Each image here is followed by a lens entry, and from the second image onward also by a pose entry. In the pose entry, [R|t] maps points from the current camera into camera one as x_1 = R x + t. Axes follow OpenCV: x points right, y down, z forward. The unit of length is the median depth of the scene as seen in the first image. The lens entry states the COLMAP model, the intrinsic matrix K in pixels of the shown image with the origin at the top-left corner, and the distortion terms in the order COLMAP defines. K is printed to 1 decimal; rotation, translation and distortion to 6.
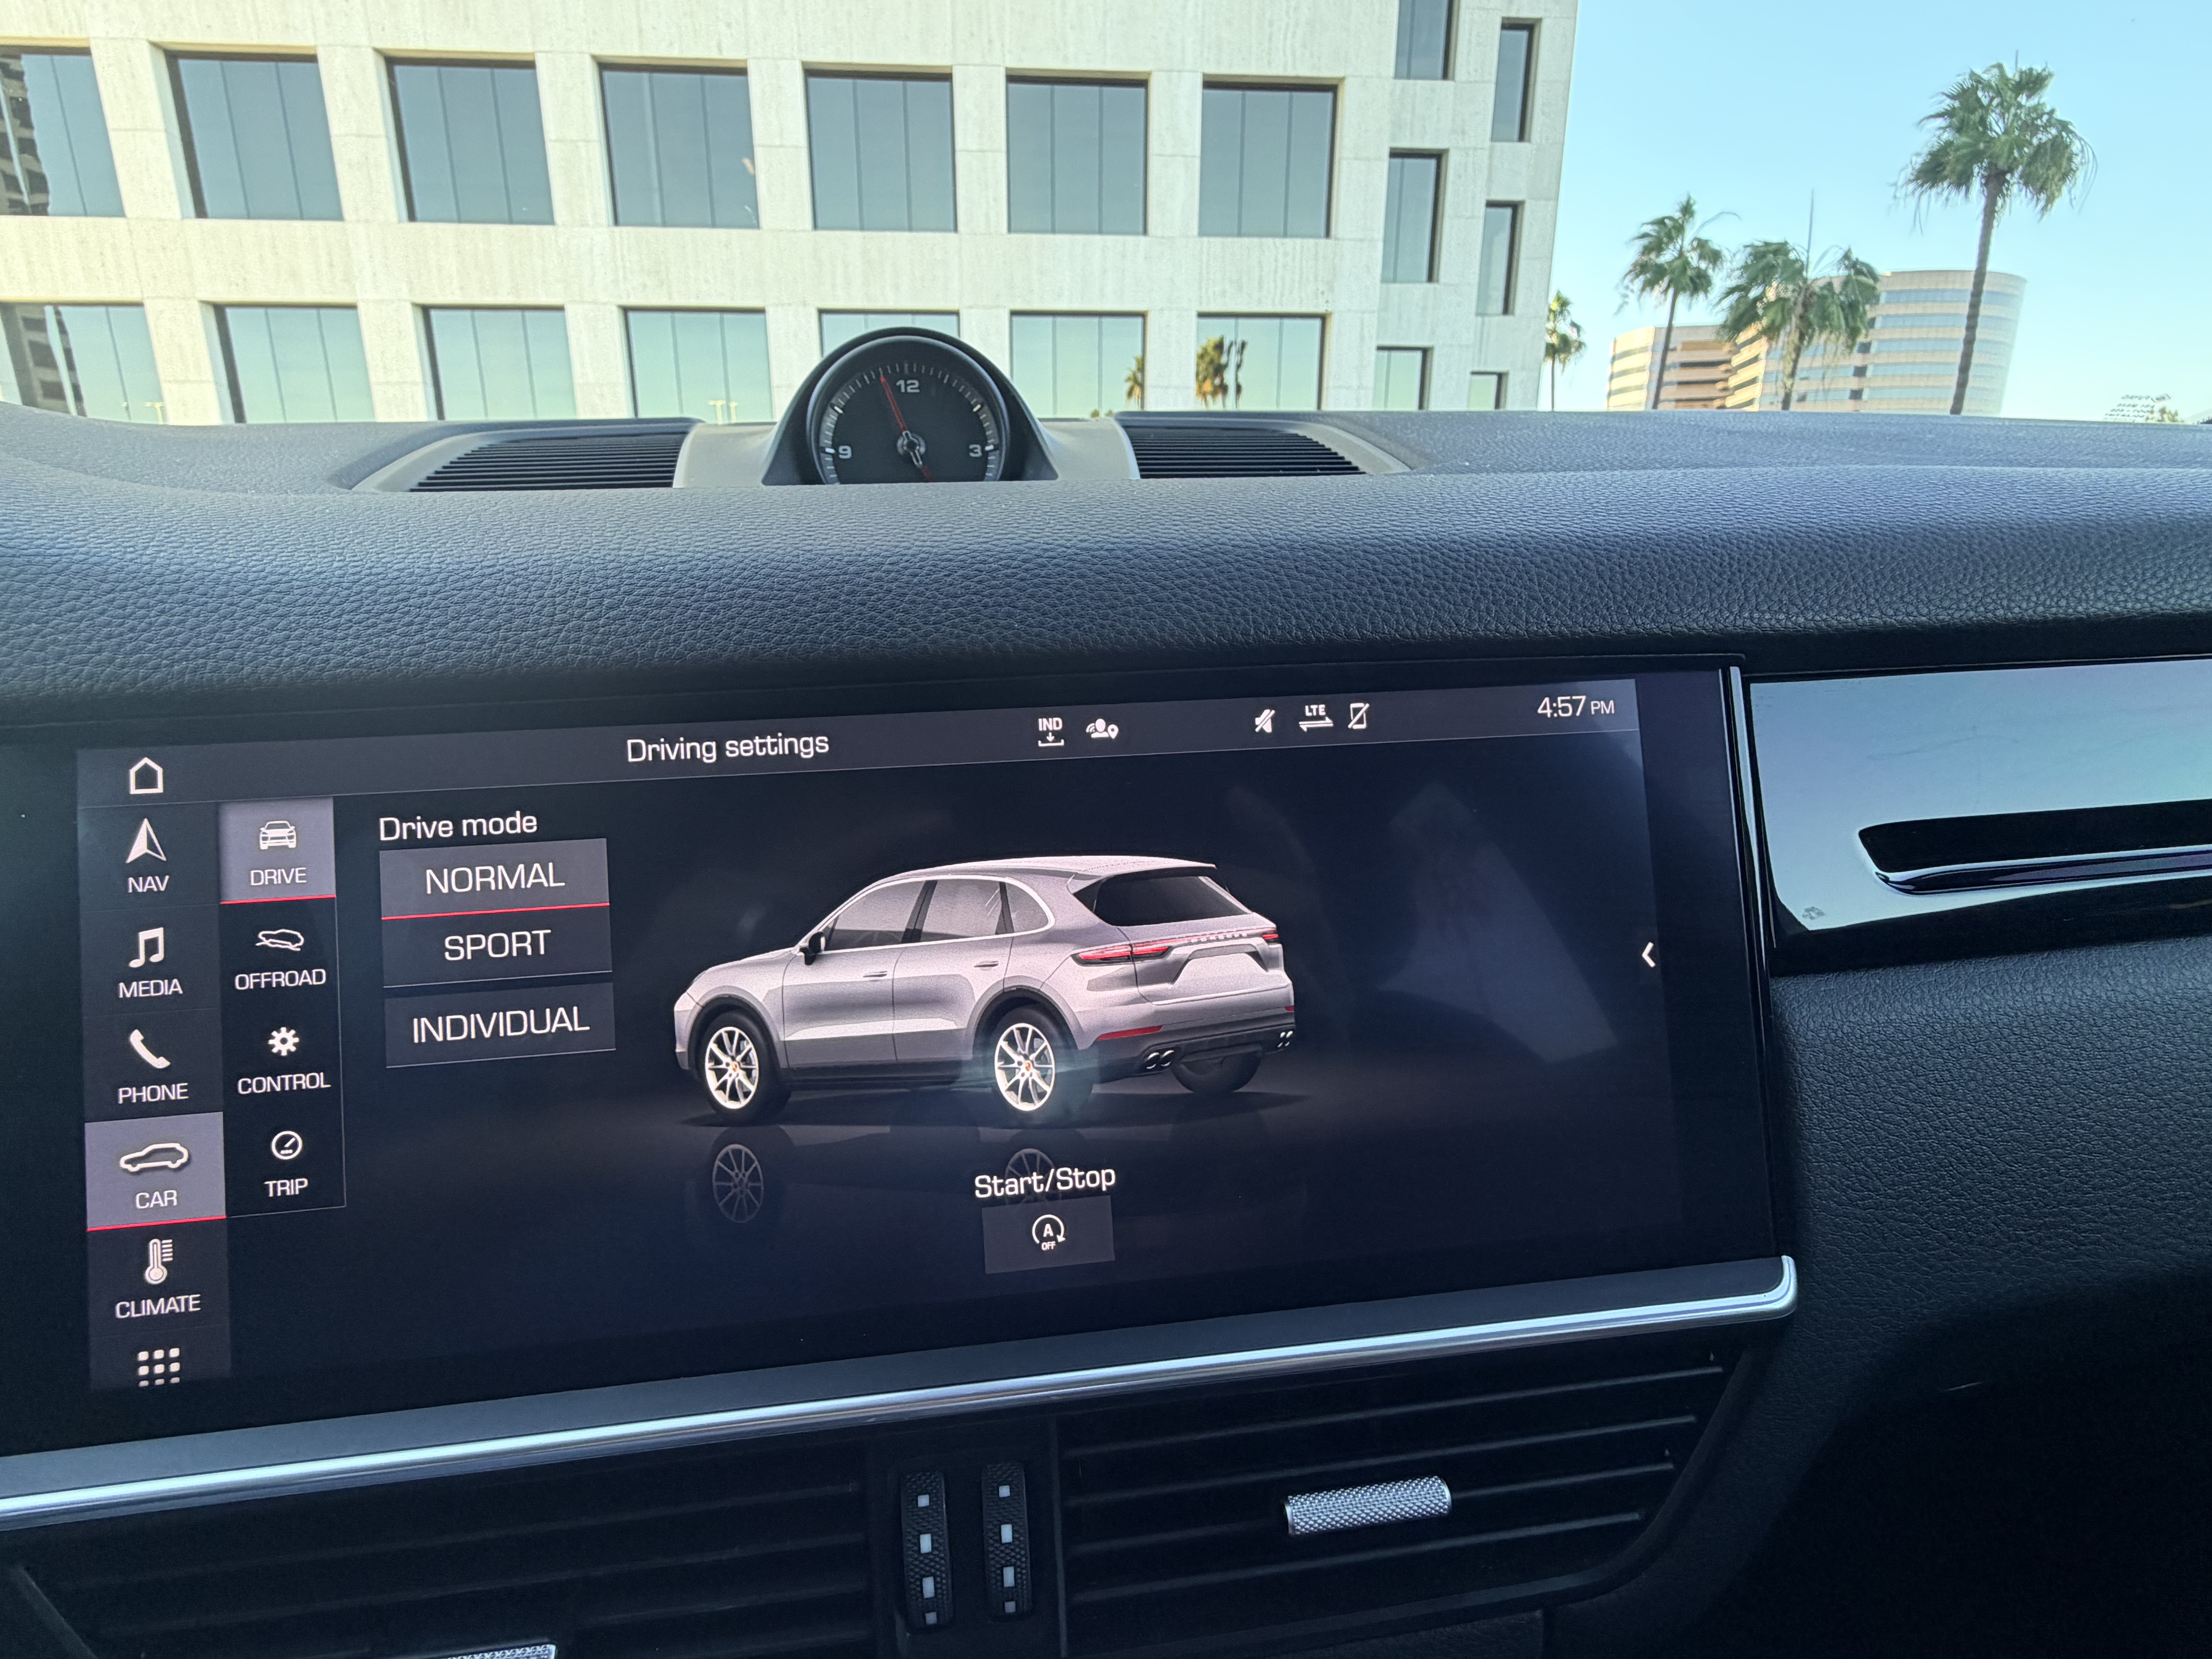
lens RADIAL K [[1092.1, 0, 1058.5], [0, 1092.1, 832.0], [0, 0, 1]] dist [-0.003805, 0.000605]
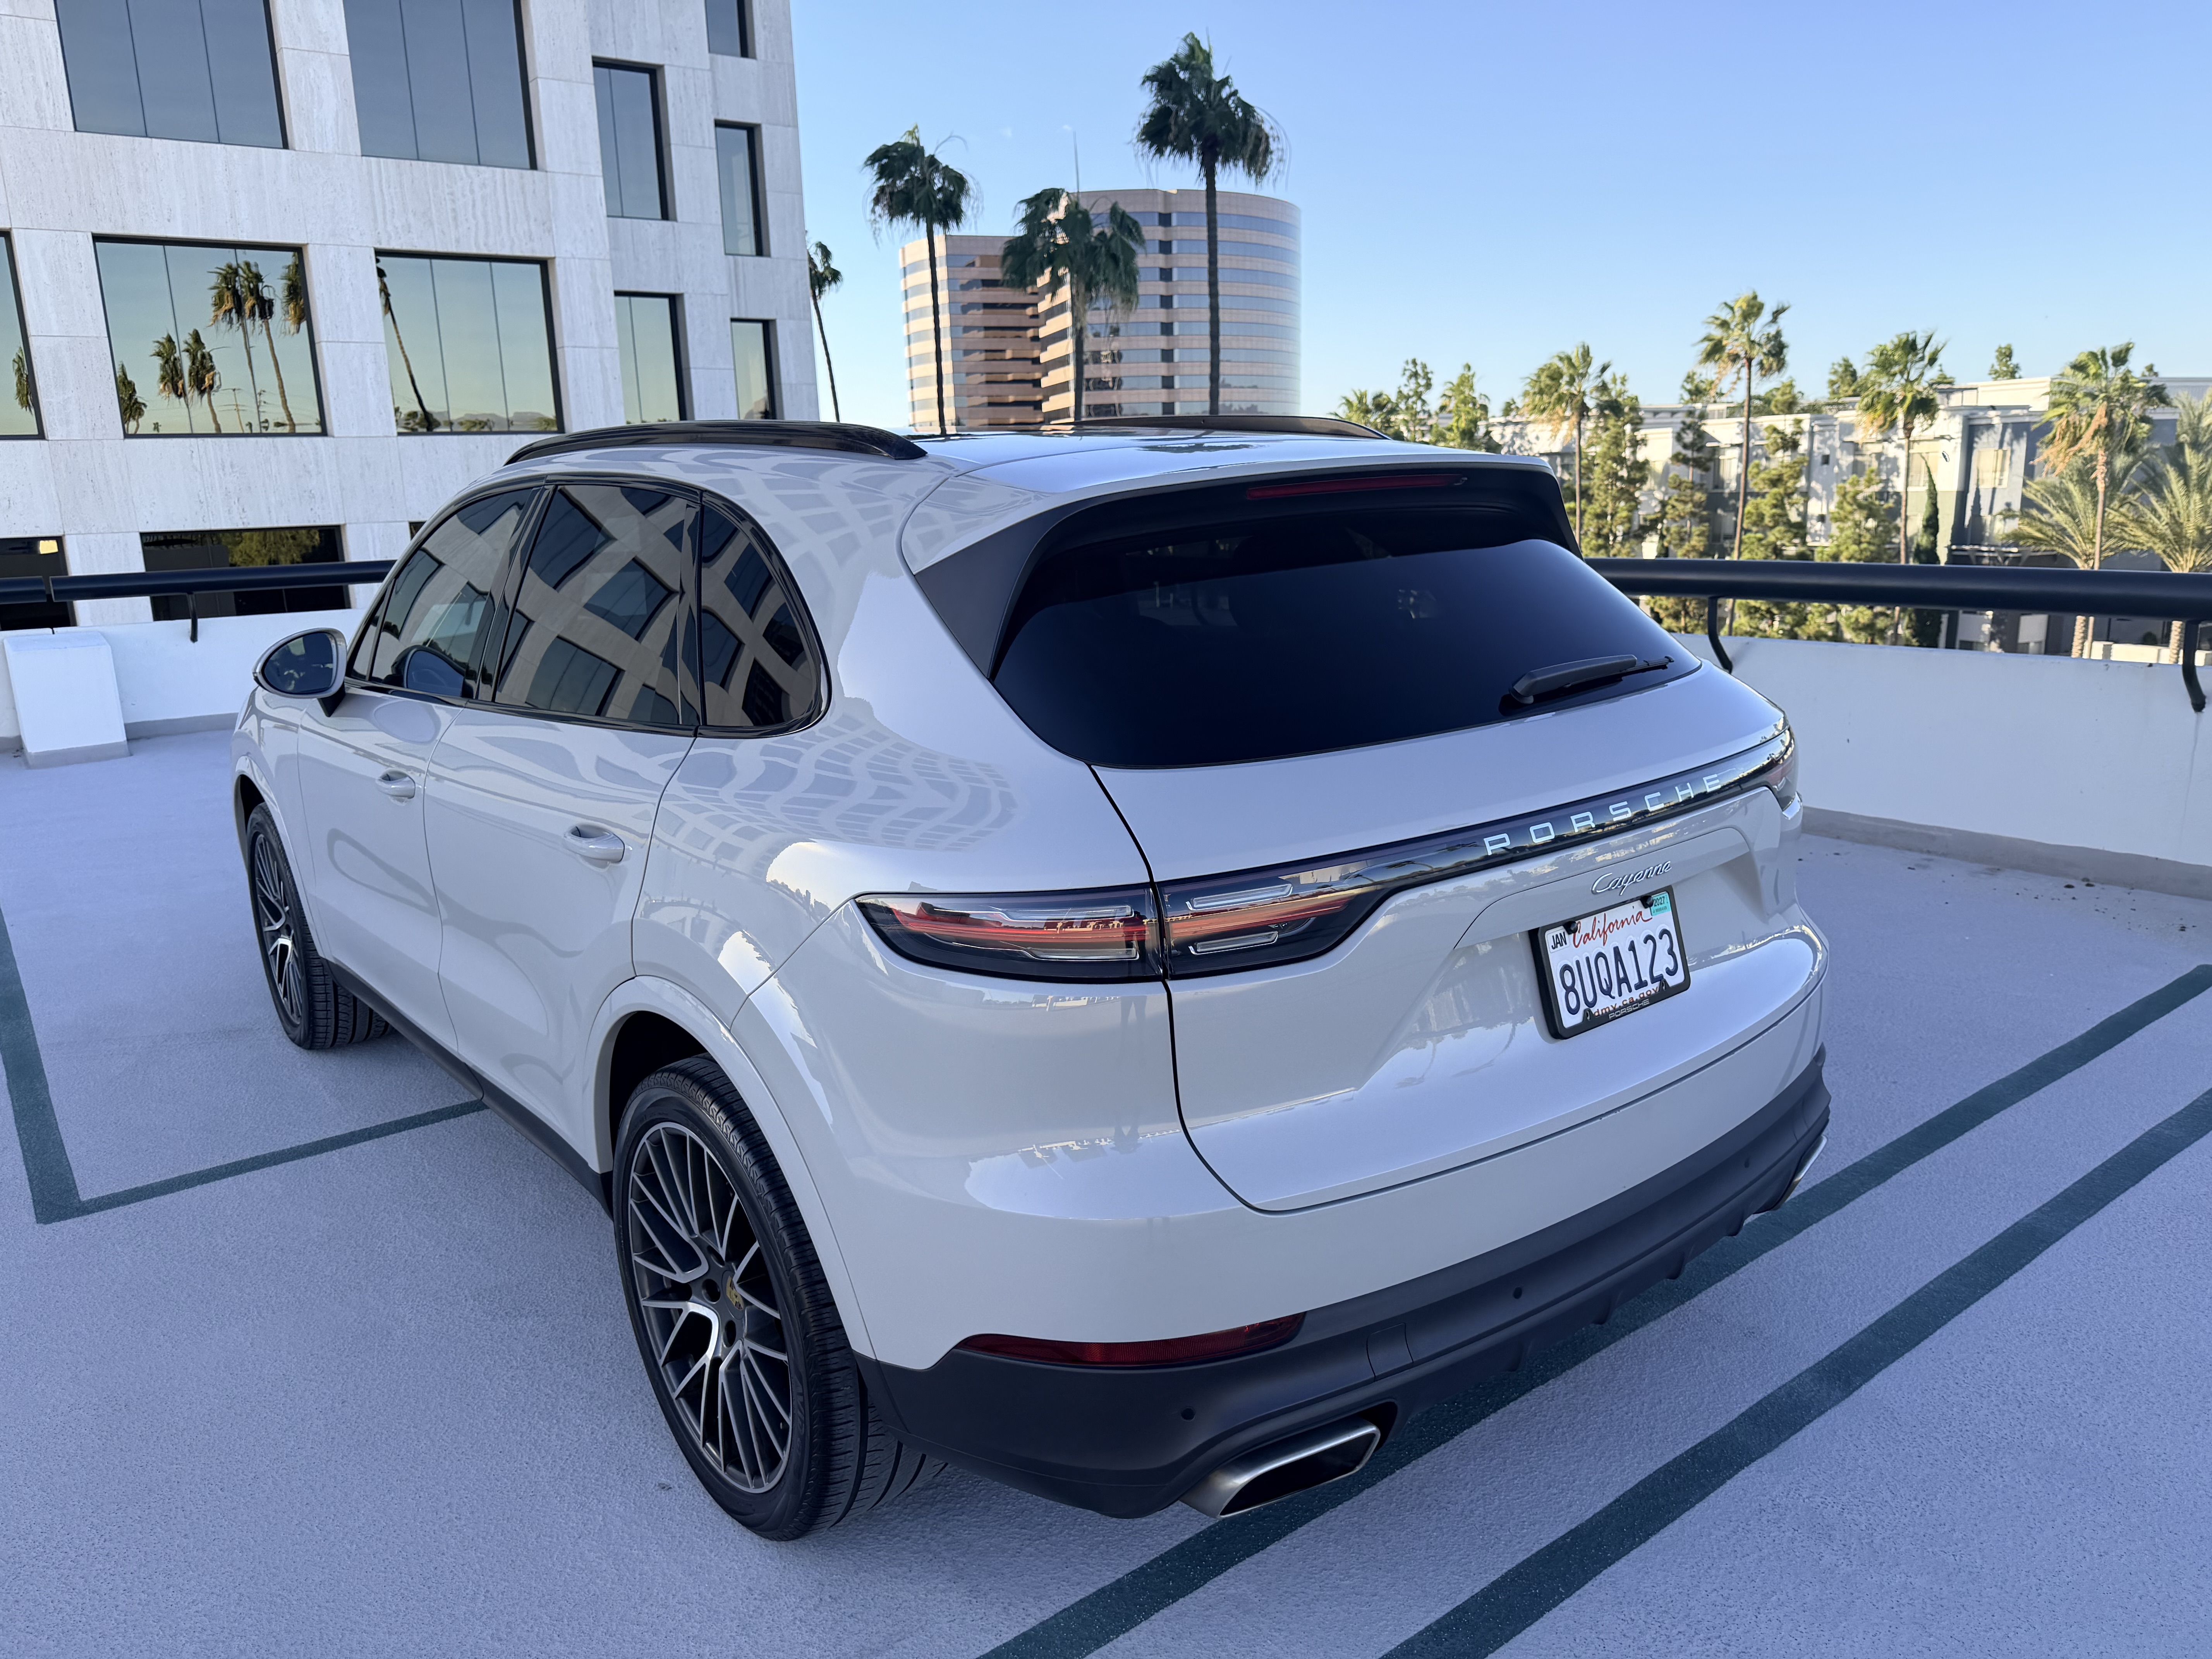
lens RADIAL K [[1571.1, 0, 1099.9], [0, 1571.1, 821.4], [0, 0, 1]] dist [0.034689, -0.045740]
pose [[0.849975, -0.131354, 0.510185, -0.052786], [0.164255, 0.986220, -0.019735, 0.025631], [-0.500563, 0.100574, 0.859838, -0.155577]]
